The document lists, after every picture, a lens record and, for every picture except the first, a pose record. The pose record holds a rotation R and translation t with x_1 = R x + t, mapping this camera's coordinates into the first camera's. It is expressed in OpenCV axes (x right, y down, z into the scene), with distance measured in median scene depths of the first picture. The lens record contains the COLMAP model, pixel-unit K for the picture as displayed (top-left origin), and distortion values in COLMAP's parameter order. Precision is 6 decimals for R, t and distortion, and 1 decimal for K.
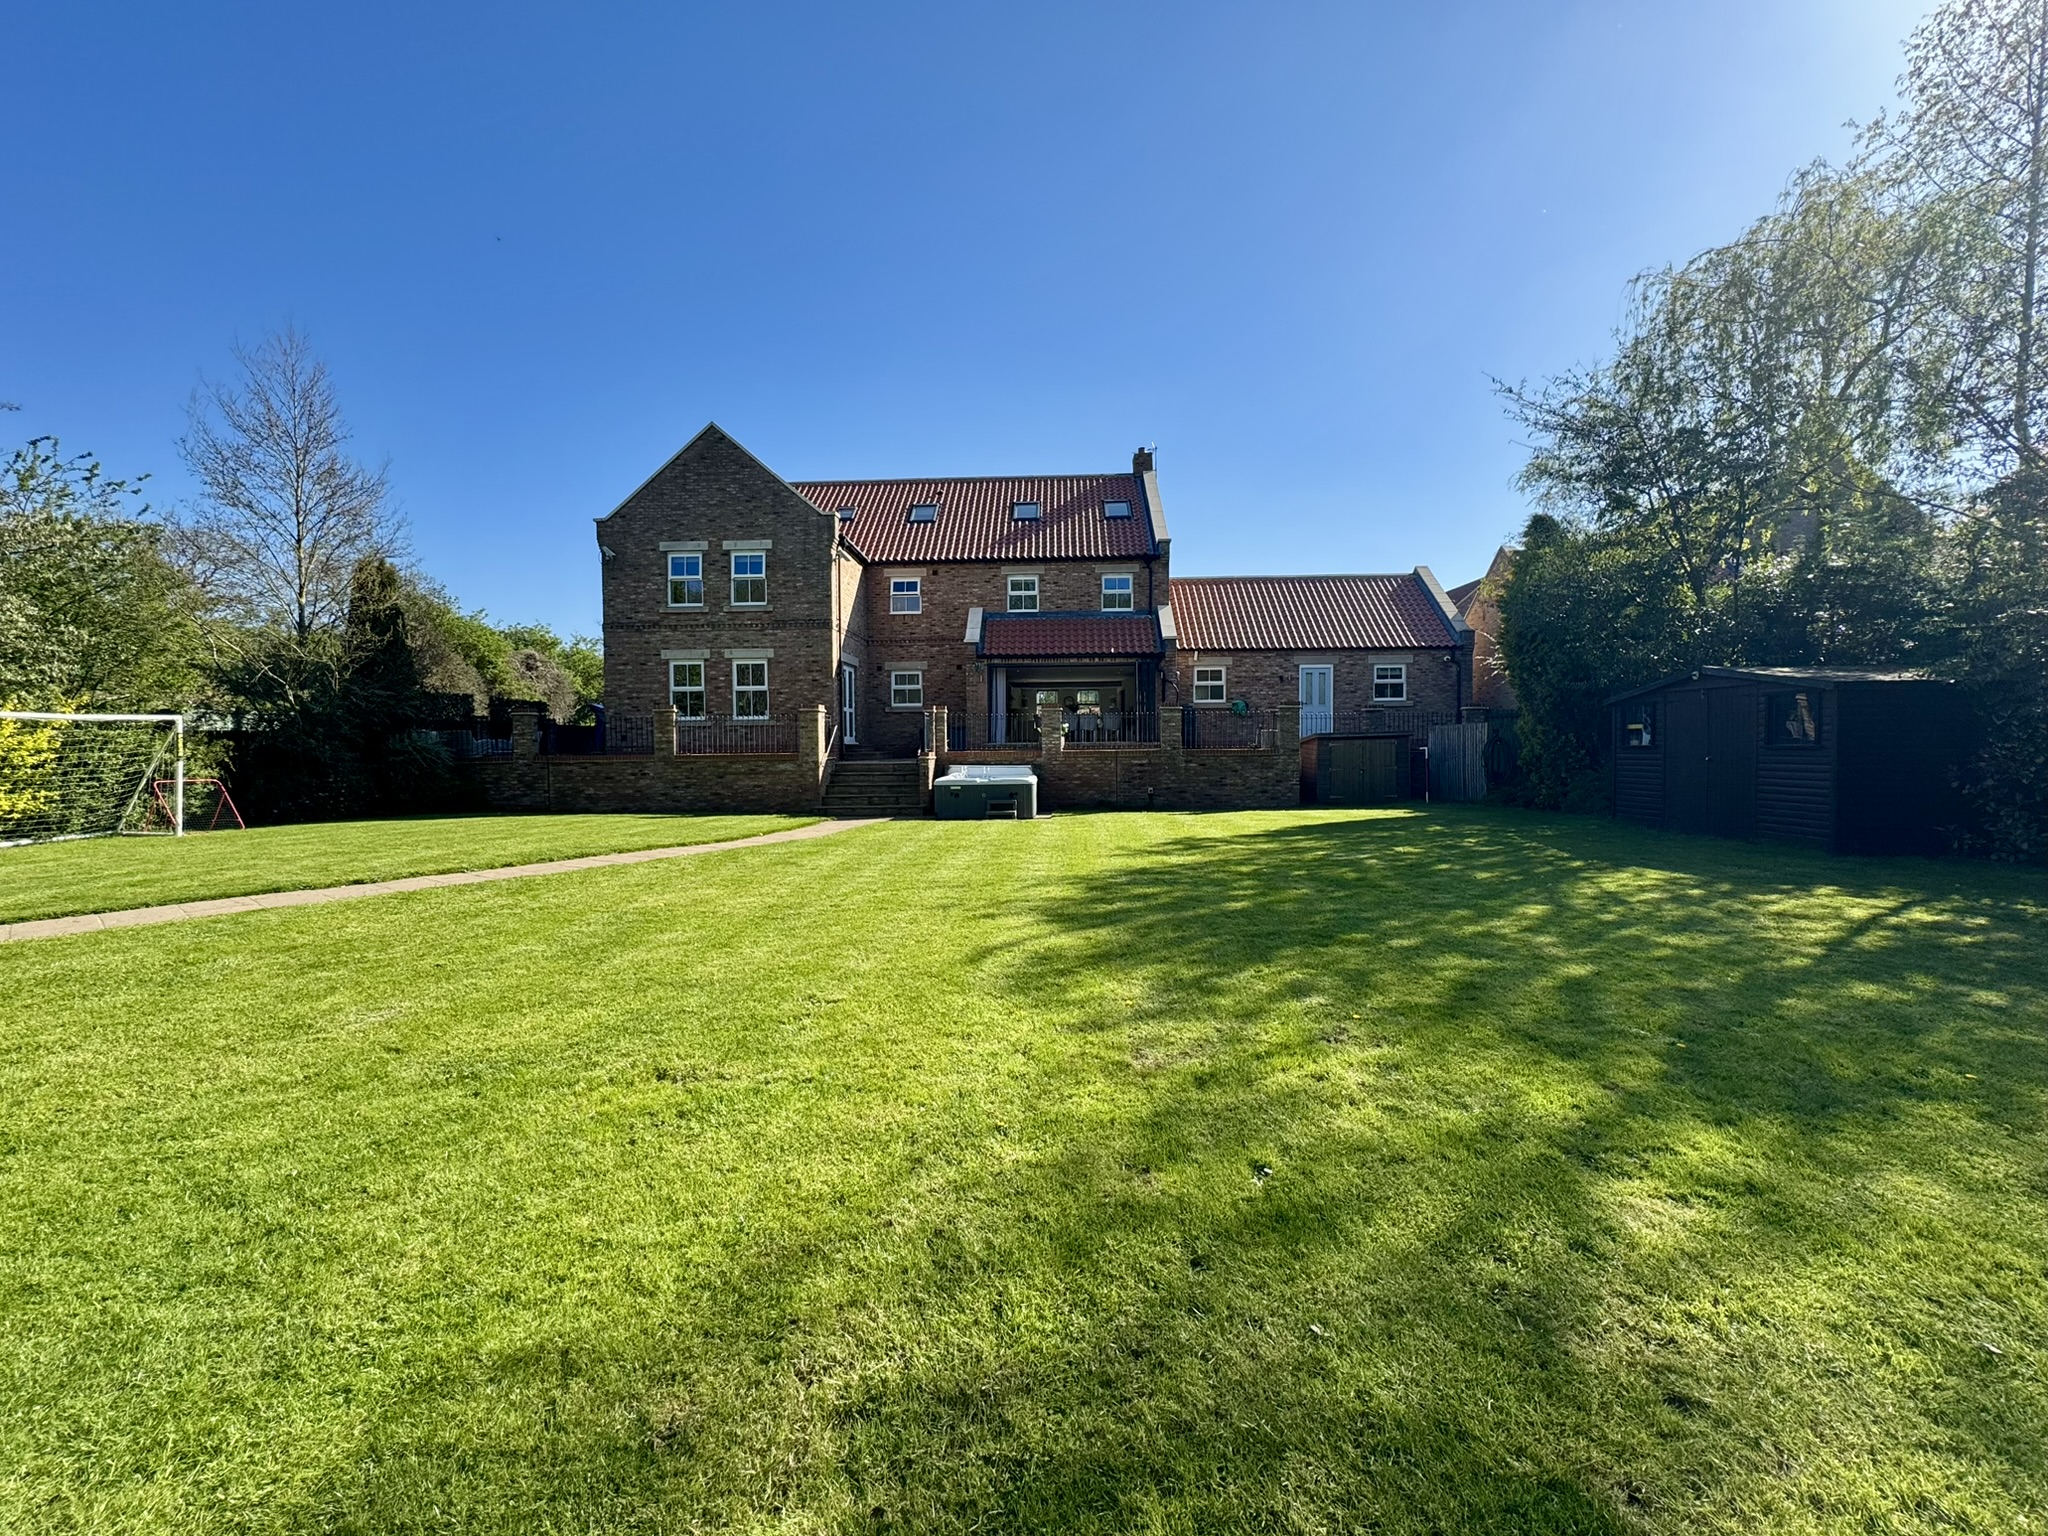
lens RADIAL K [[854.2, 0, 1024.0], [0, 854.2, 768.0], [0, 0, 1]] dist [-0.000970, -0.000123]
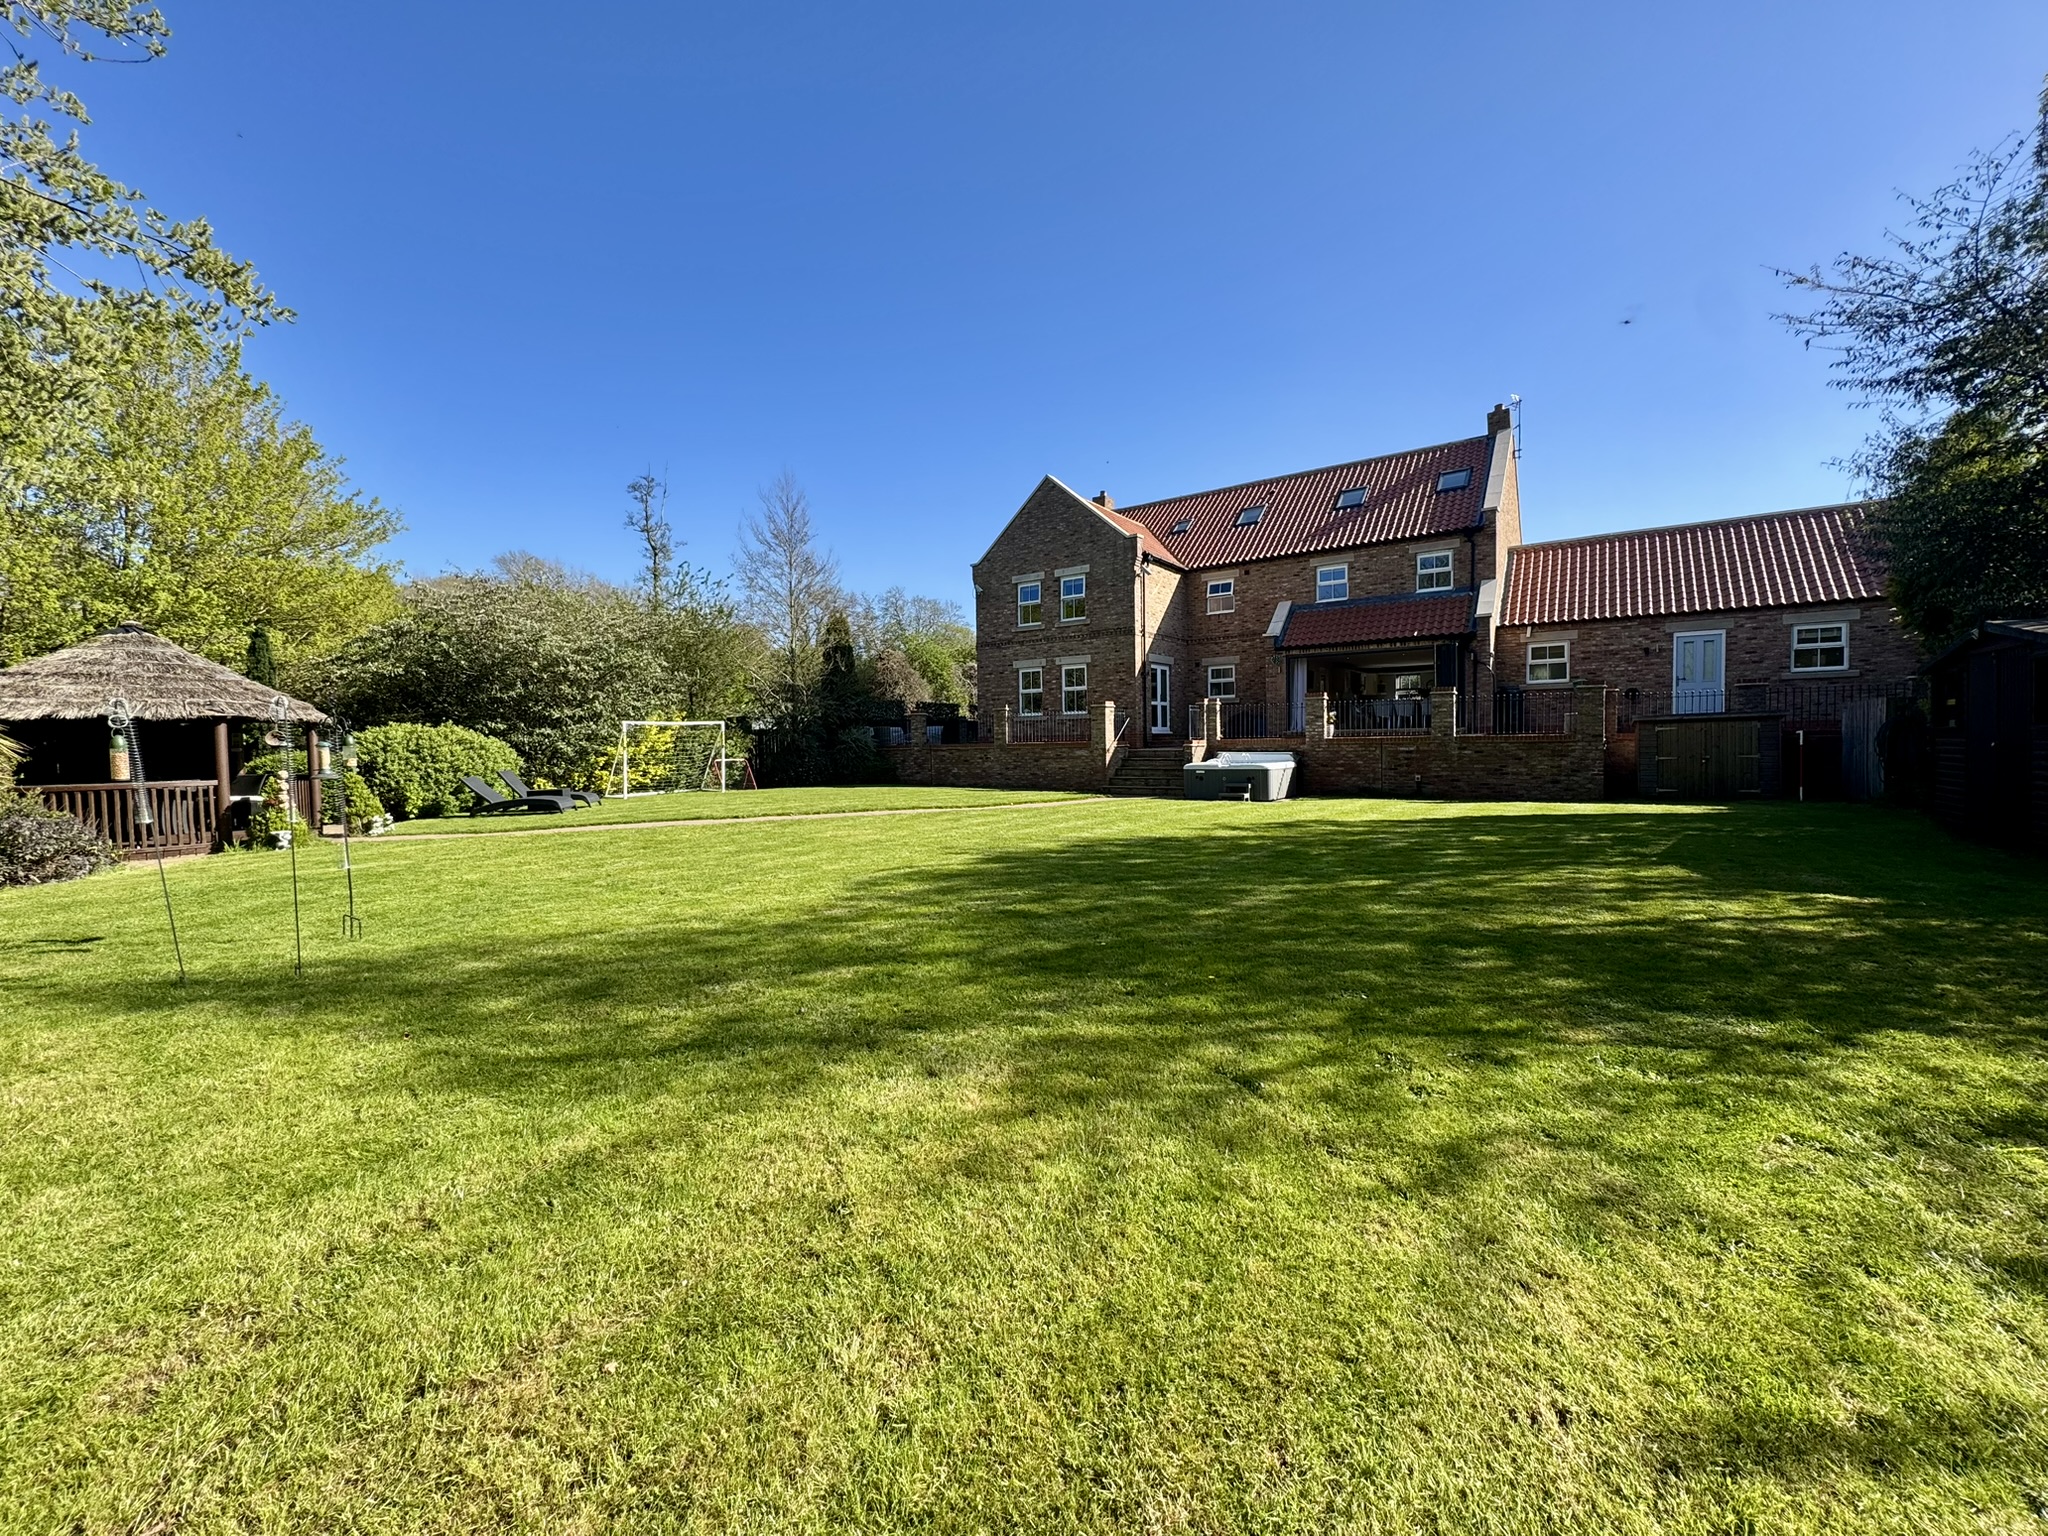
lens RADIAL K [[854.2, 0, 1024.0], [0, 854.2, 768.0], [0, 0, 1]] dist [-0.000970, -0.000123]
pose [[0.835015, 0.012242, -0.550091, 0.291367], [-0.004493, 0.999871, 0.015431, 0.001646], [0.550209, -0.010414, 0.834962, -0.058943]]
